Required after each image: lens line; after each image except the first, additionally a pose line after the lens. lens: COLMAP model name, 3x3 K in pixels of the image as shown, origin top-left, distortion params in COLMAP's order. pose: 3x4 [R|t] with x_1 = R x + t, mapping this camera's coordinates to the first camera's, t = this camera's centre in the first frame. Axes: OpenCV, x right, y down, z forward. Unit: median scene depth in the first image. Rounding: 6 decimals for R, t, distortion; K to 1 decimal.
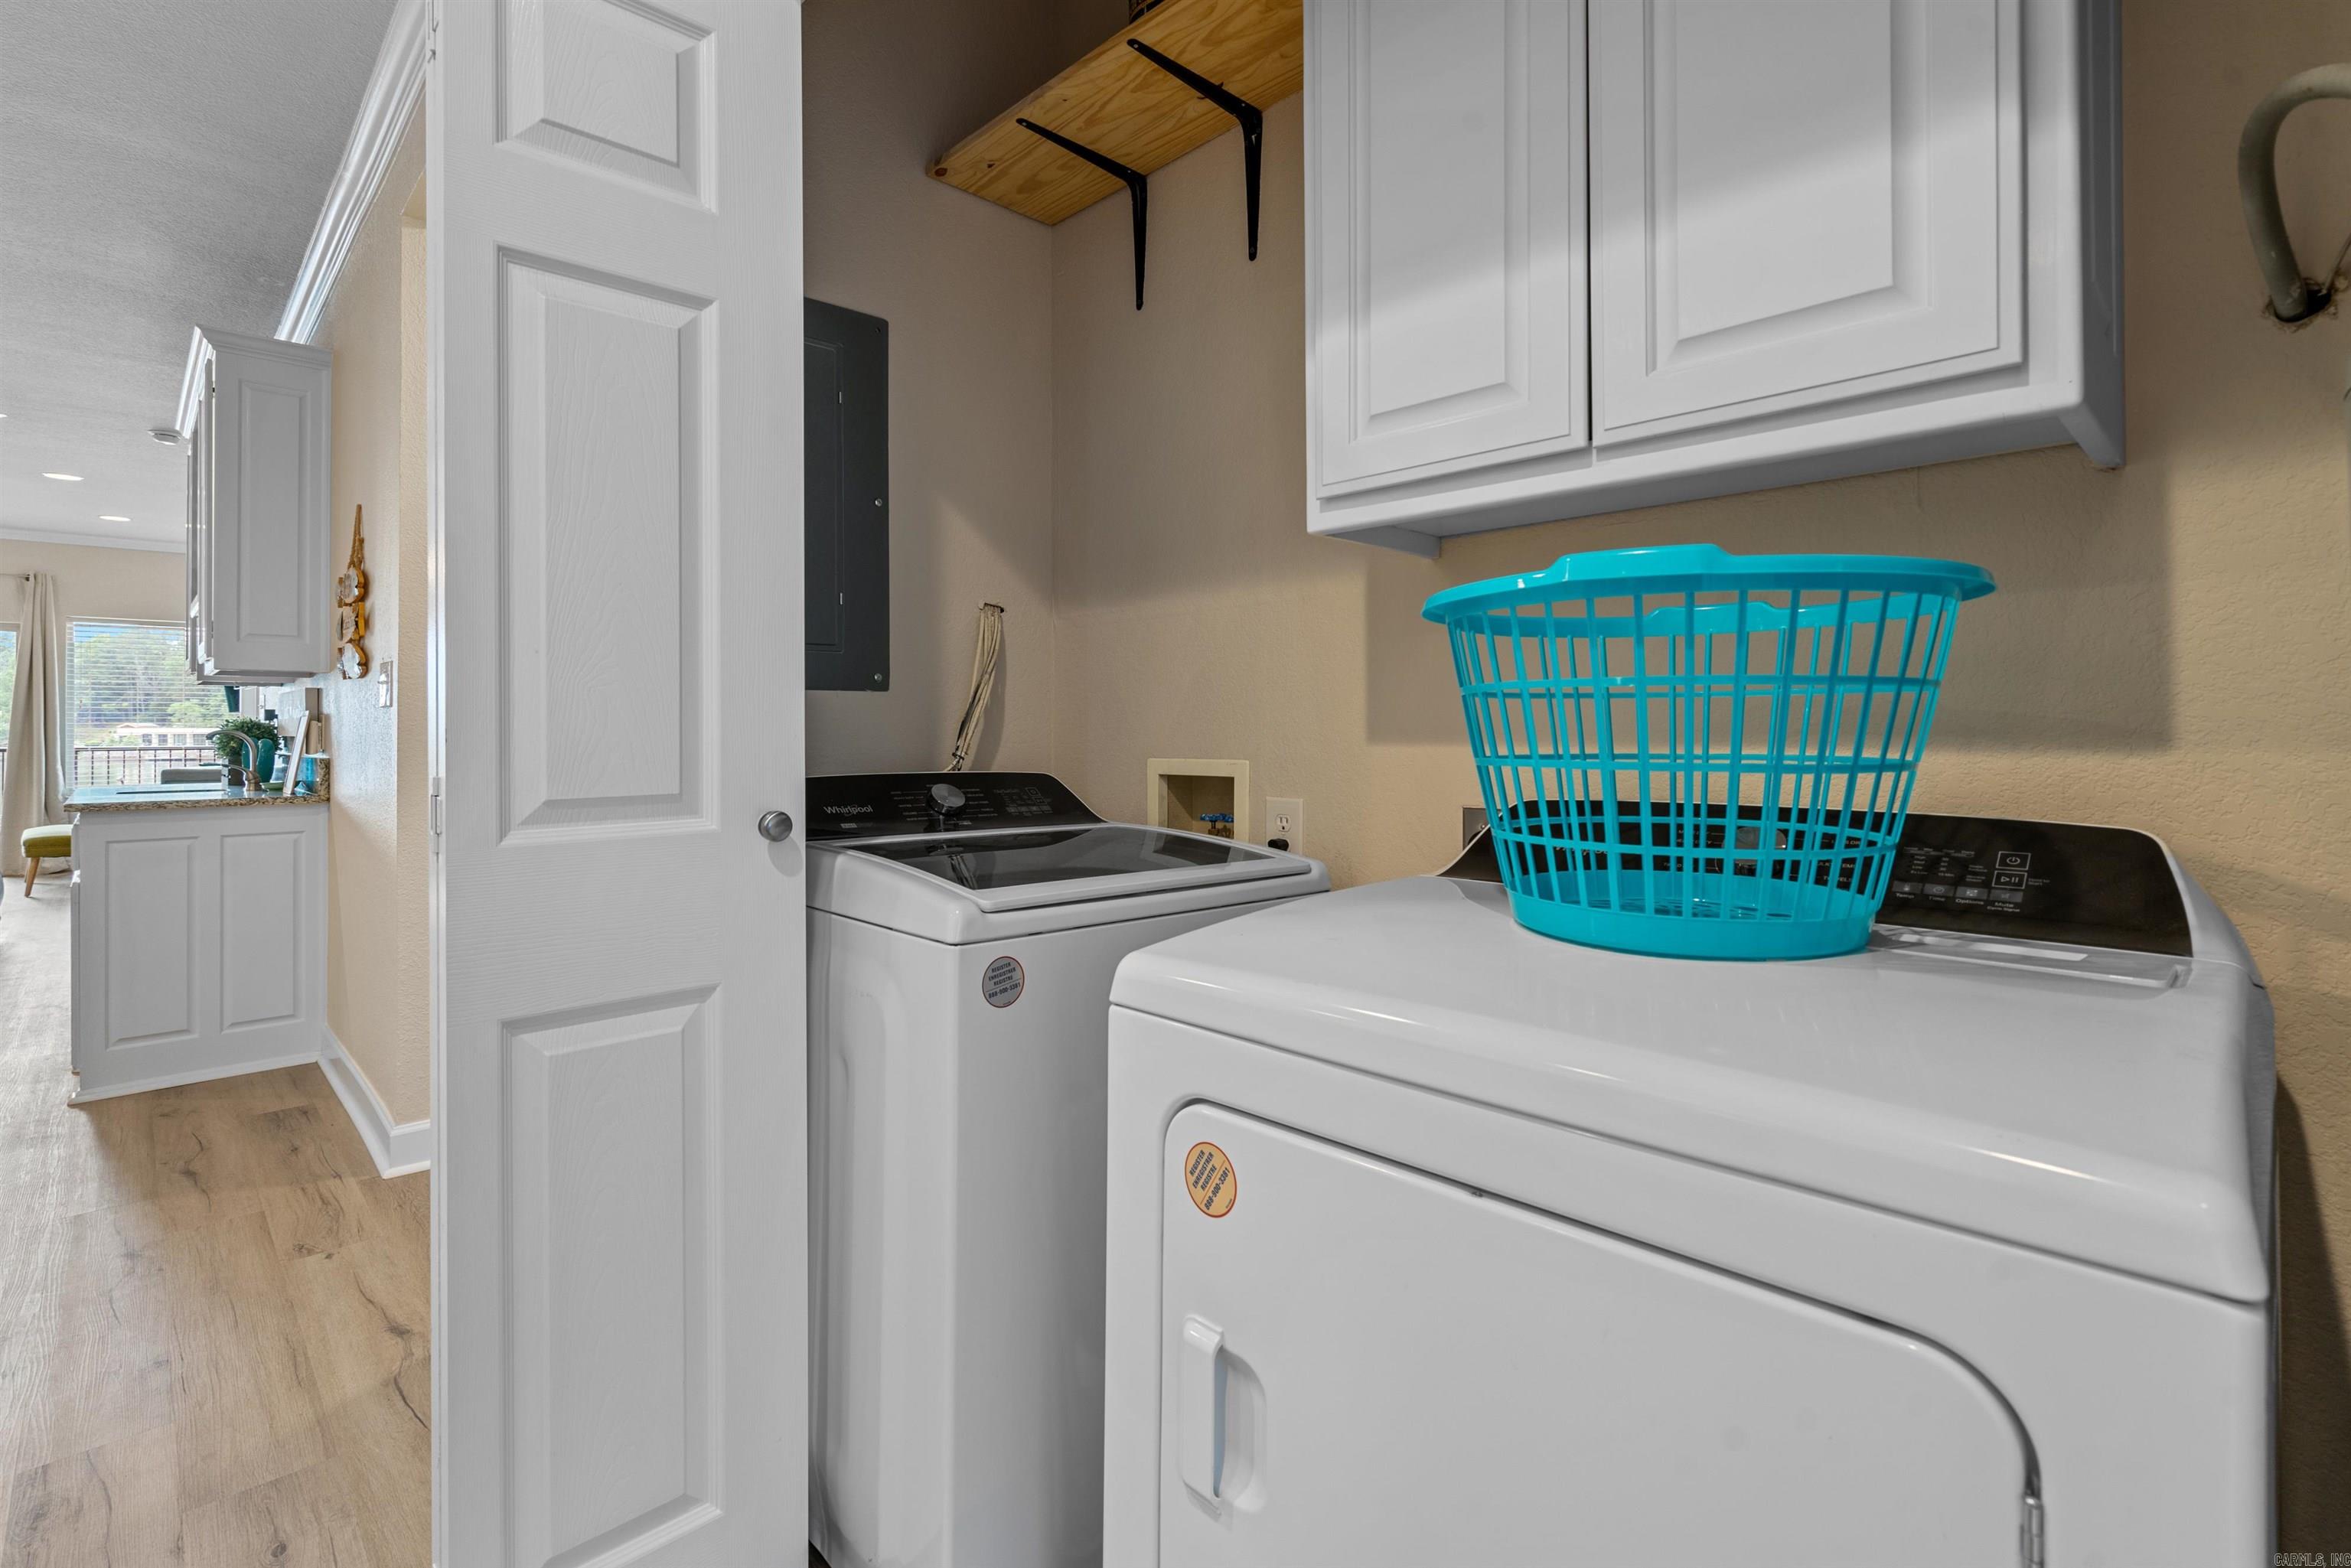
lens RADIAL K [[1070.9, 0, 1165.6], [0, 1070.9, 735.3], [0, 0, 1]] dist [-0.005398, 0.005831]
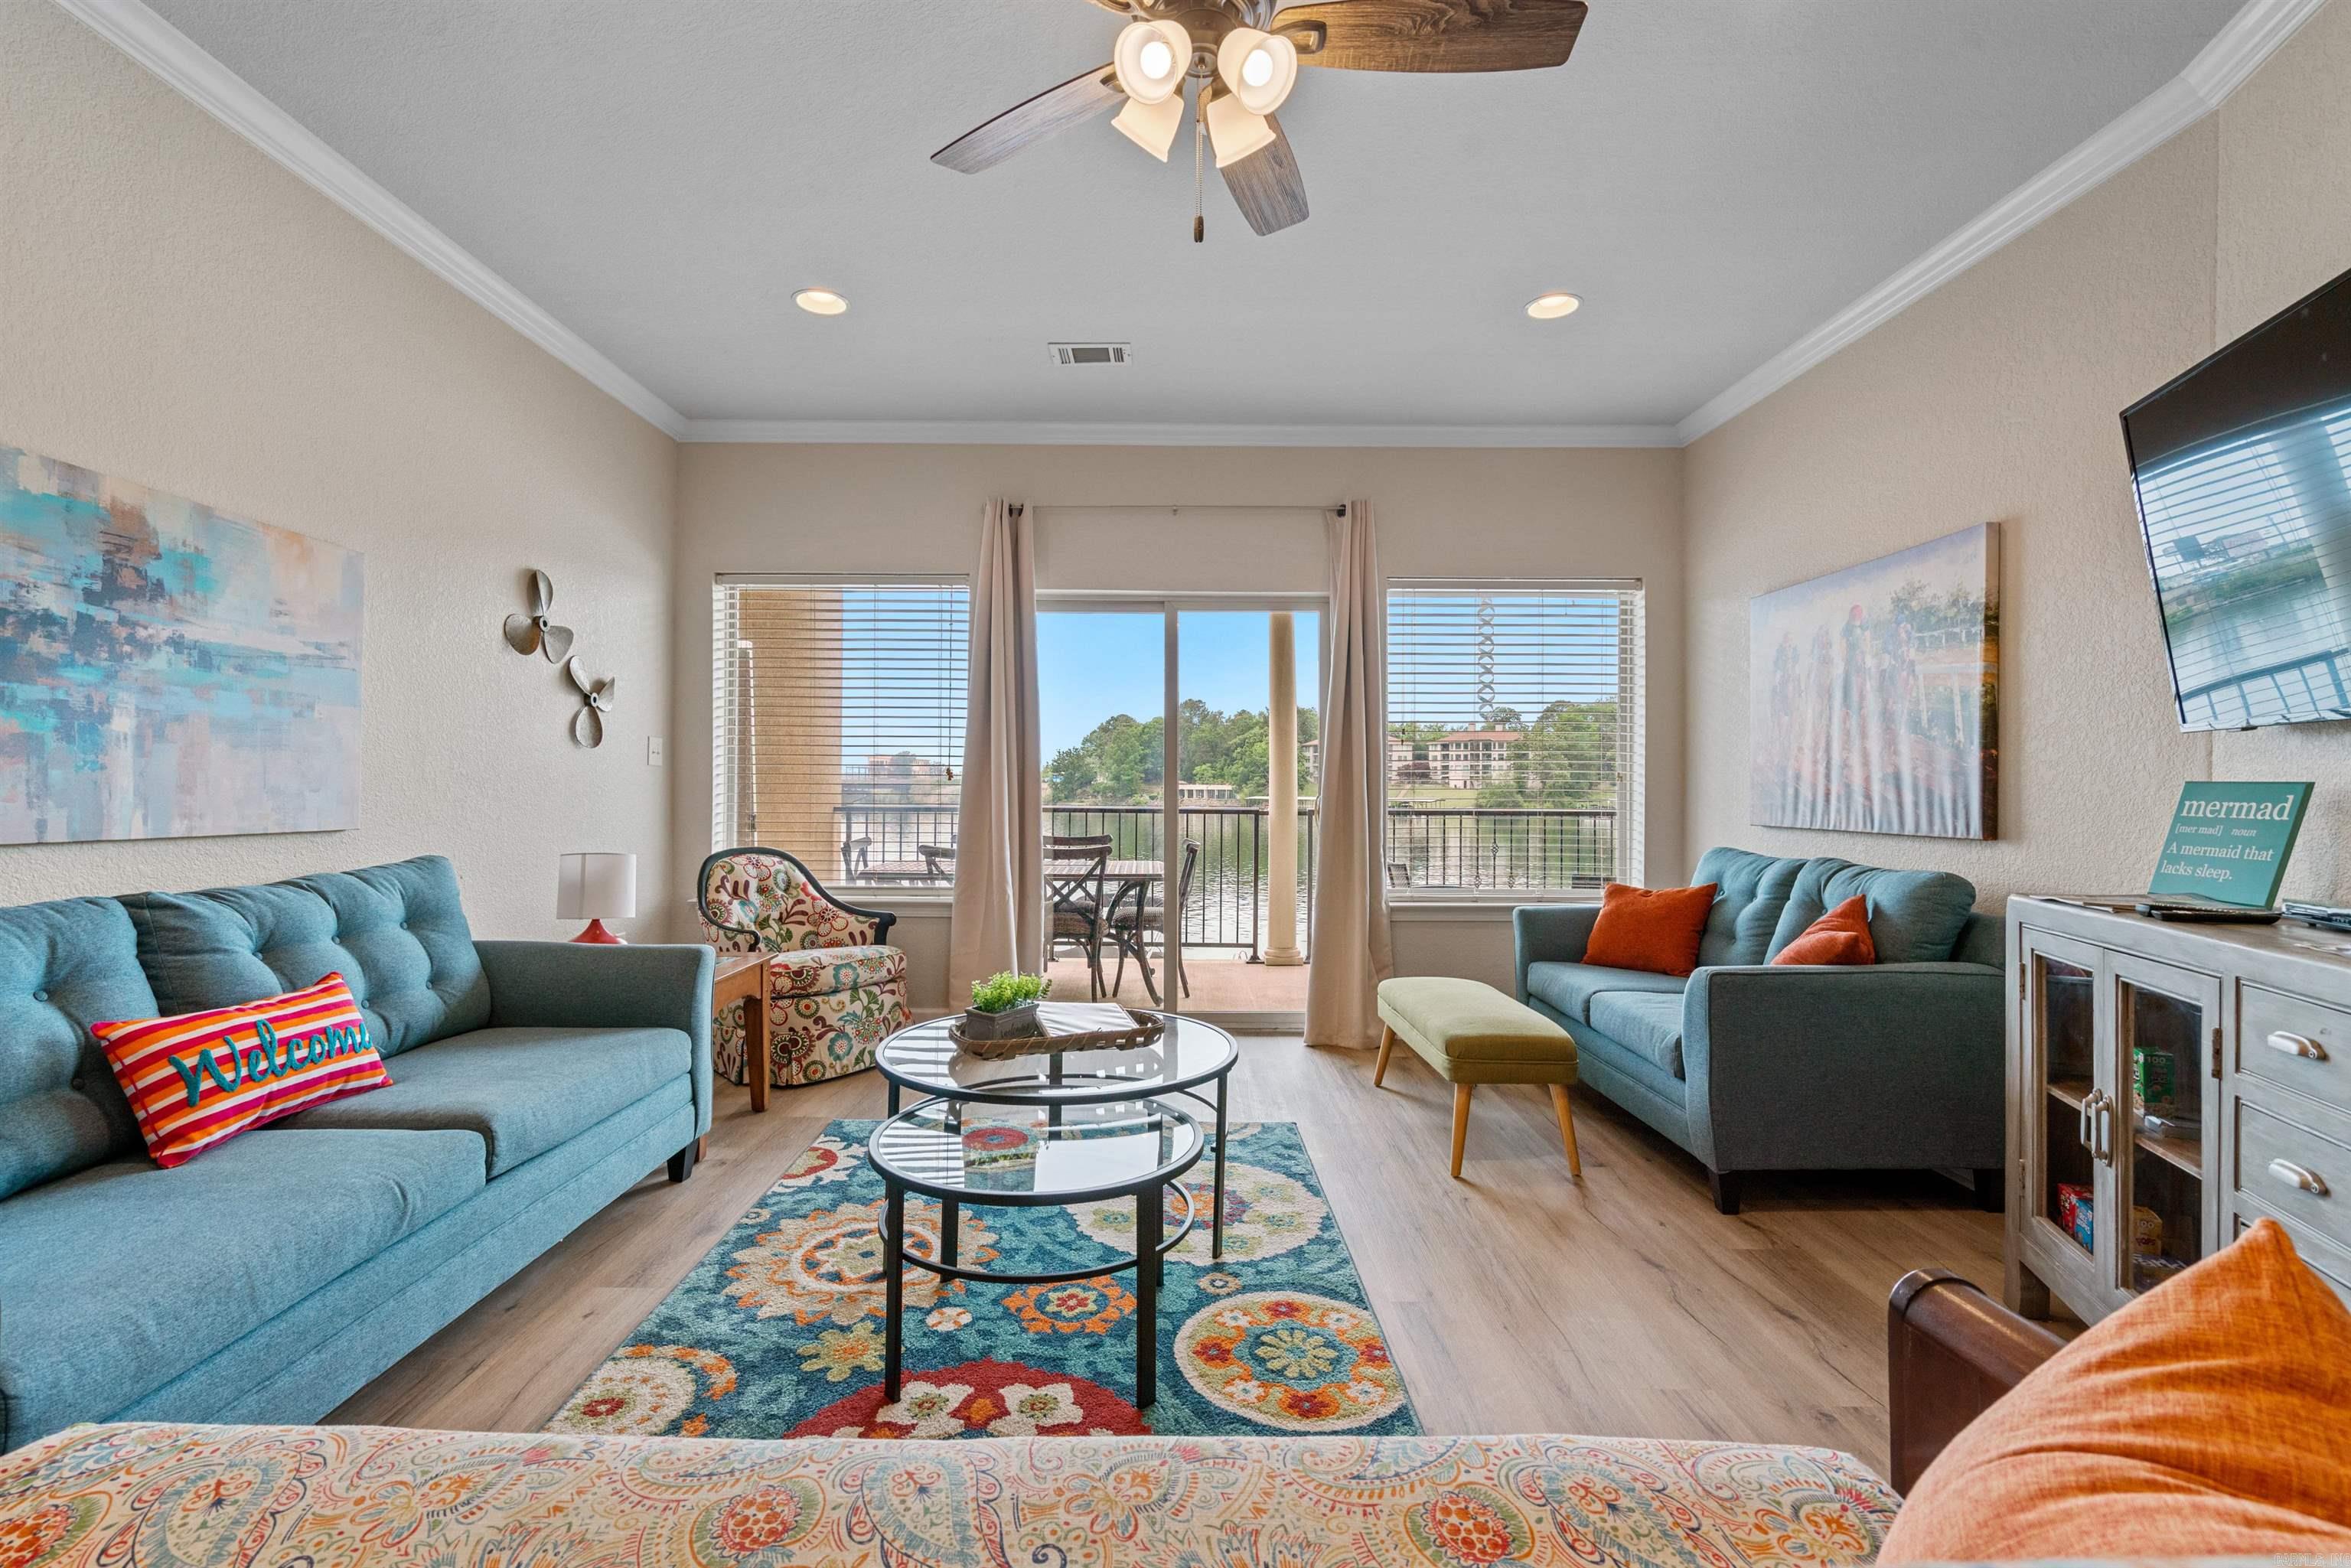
lens RADIAL K [[1070.9, 0, 1169.2], [0, 1070.9, 783.7], [0, 0, 1]] dist [-0.005398, 0.005831]
pose [[0.719480, 0.005086, -0.694495, -0.213440], [-0.013052, 0.999896, -0.006199, -0.000700], [0.694390, 0.013525, 0.719471, 0.156570]]
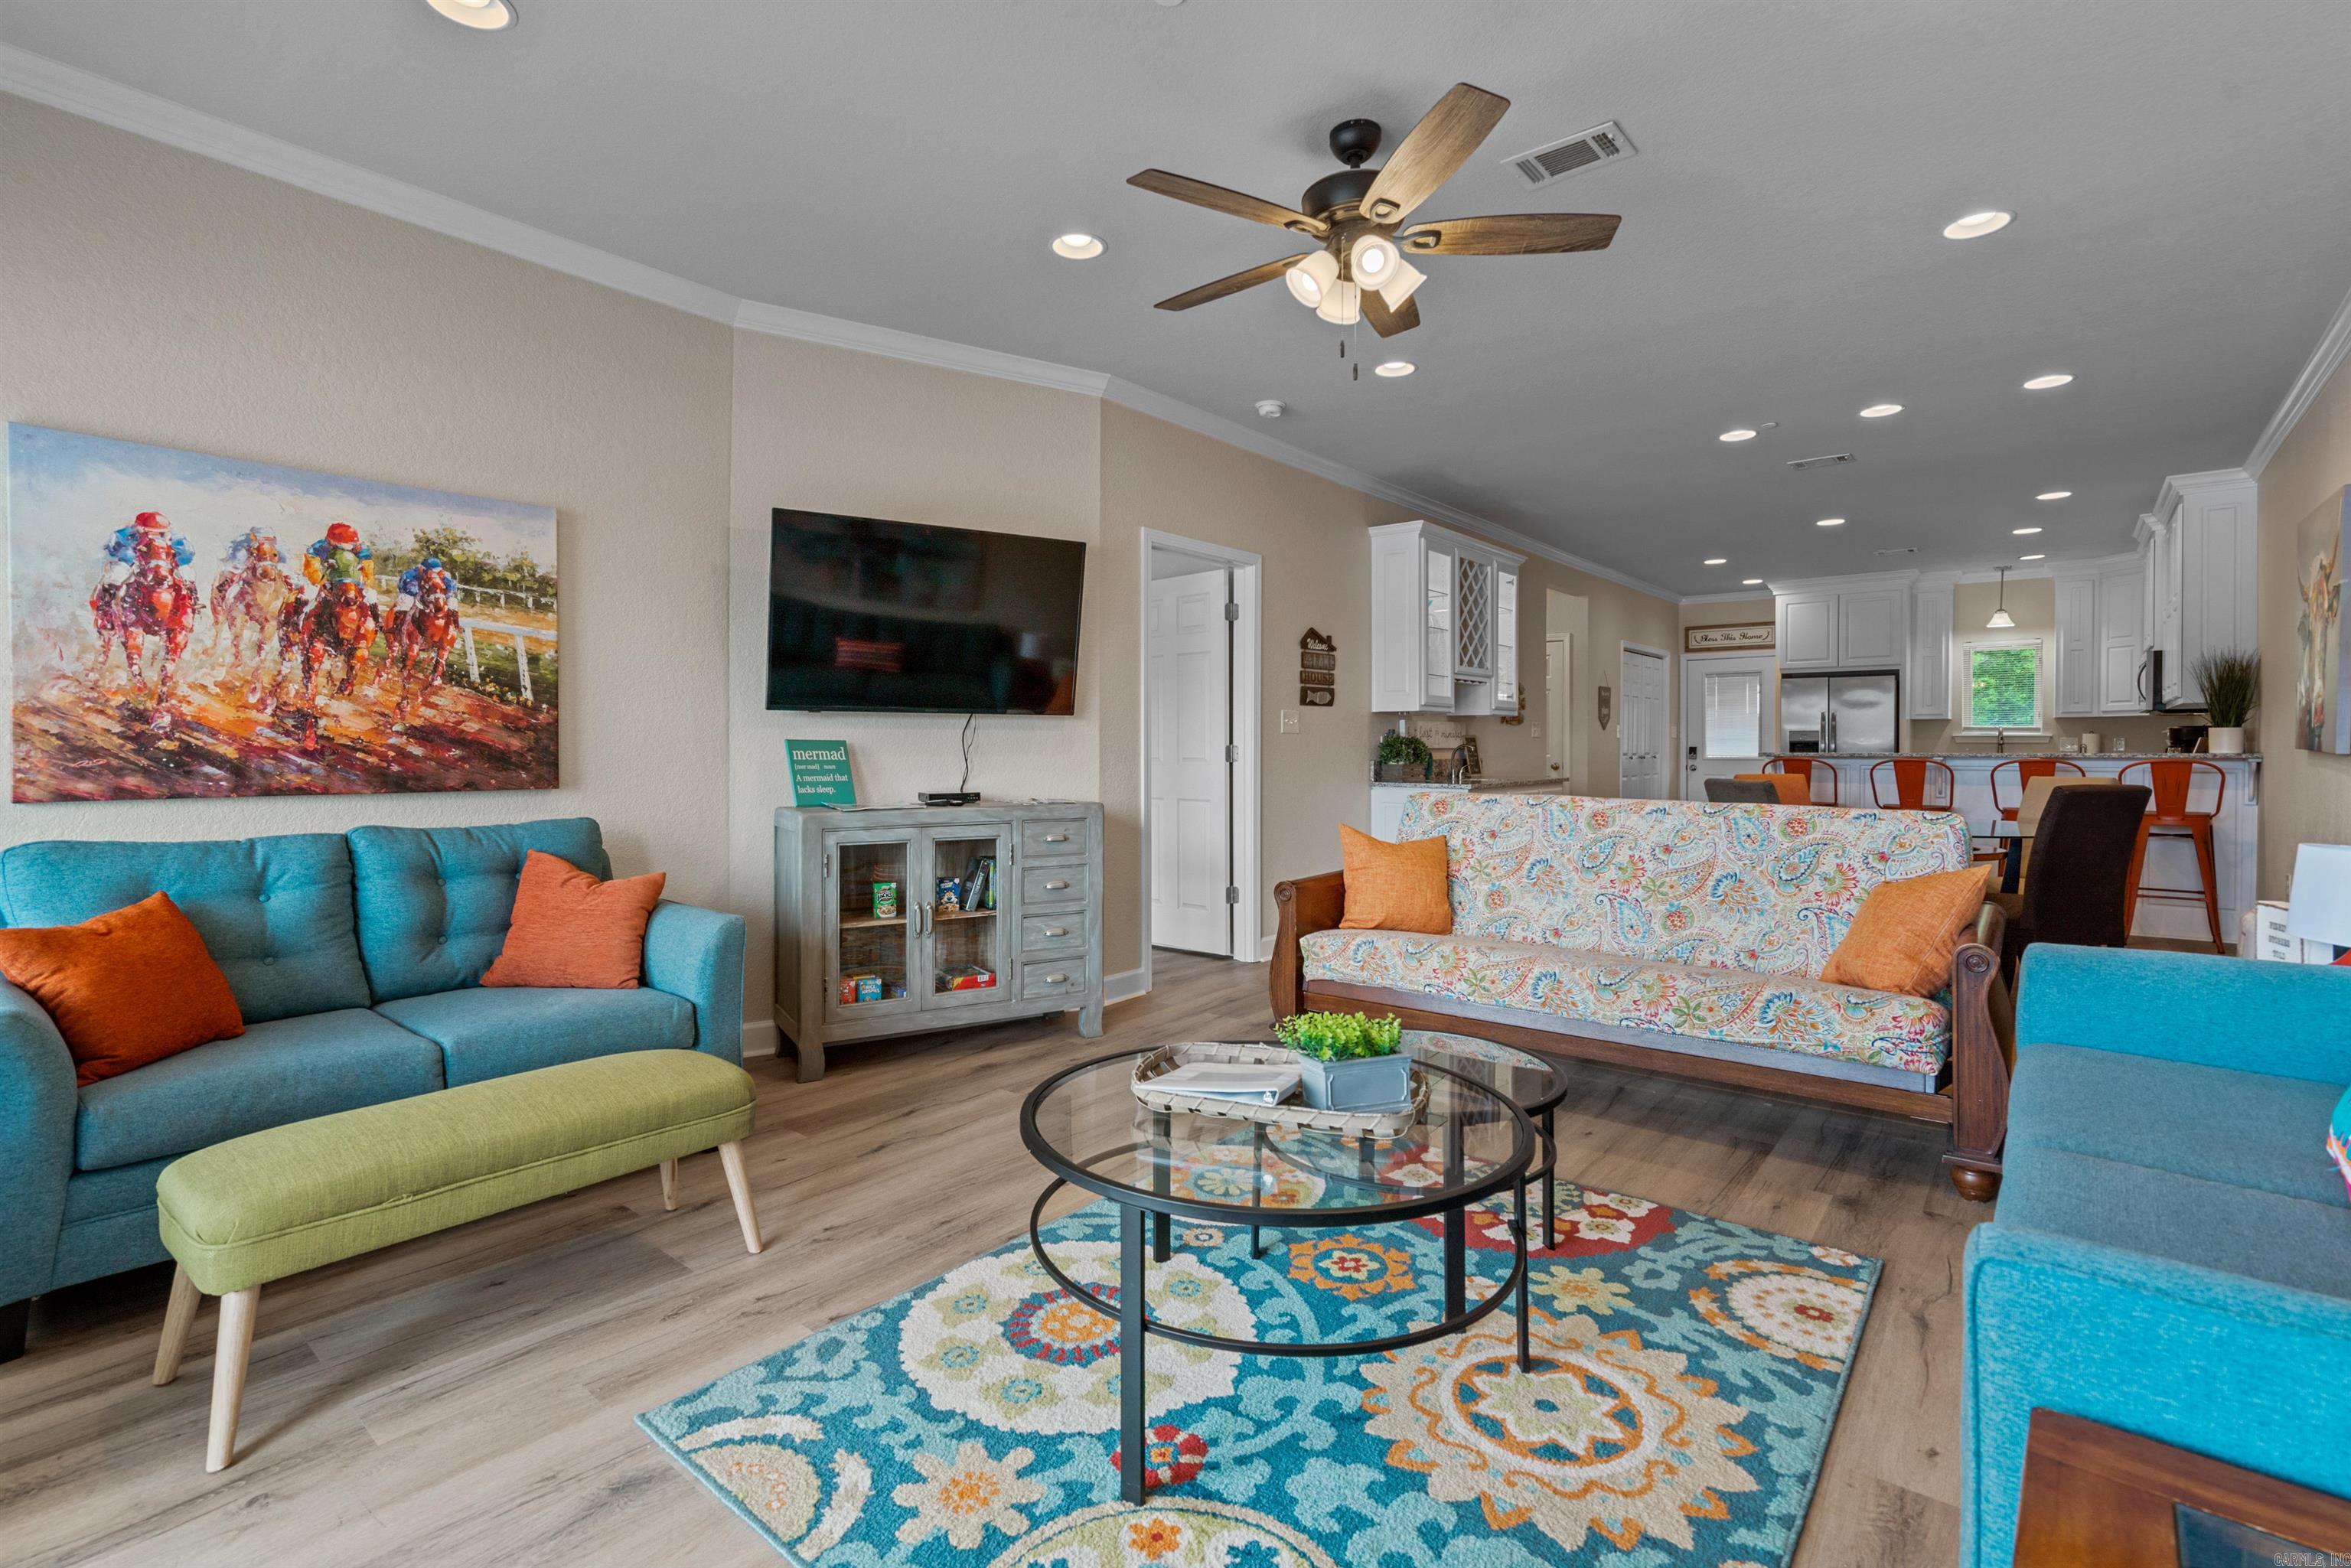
lens RADIAL K [[1070.9, 0, 1147.8], [0, 1070.9, 760.0], [0, 0, 1]] dist [-0.005398, 0.005831]
pose [[-0.089885, -0.009650, 0.995905, -0.347886], [0.006005, 0.999930, 0.010231, -0.000838], [-0.995934, 0.006900, -0.089820, 0.229431]]
